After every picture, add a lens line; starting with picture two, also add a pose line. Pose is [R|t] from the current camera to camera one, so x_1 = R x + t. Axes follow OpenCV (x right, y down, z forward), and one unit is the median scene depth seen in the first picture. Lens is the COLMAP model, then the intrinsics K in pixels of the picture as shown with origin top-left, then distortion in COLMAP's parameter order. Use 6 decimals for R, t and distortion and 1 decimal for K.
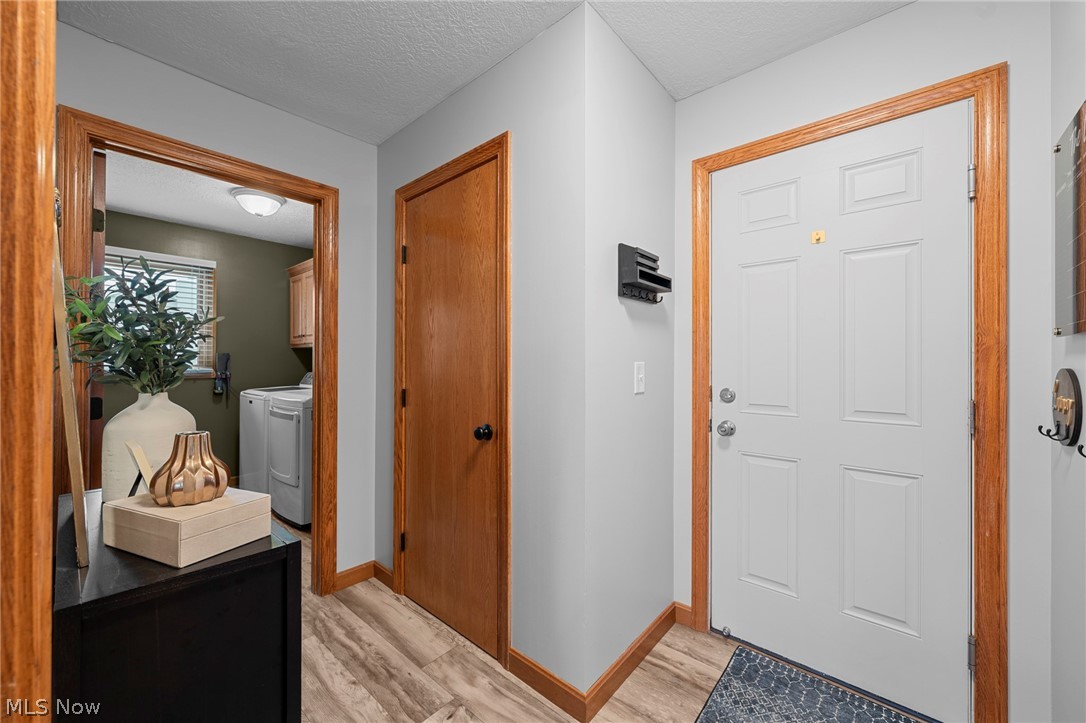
lens RADIAL K [[413.0, 0, 542.1], [0, 413.0, 359.2], [0, 0, 1]] dist [-0.002999, -0.000284]
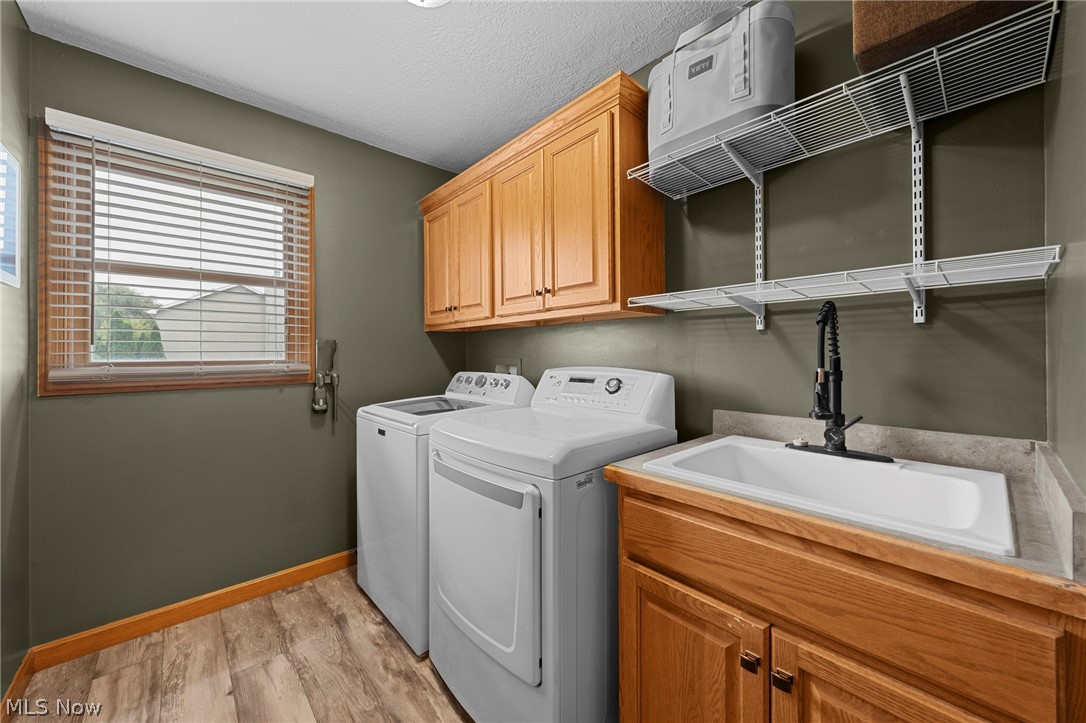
lens RADIAL K [[403.4, 0, 542.4], [0, 403.4, 357.9], [0, 0, 1]] dist [-0.000935, -0.000016]
pose [[0.990519, -0.009419, -0.137051, -0.402705], [0.010144, 0.999938, 0.004594, 0.011042], [0.136999, -0.005941, 0.990553, 0.489566]]
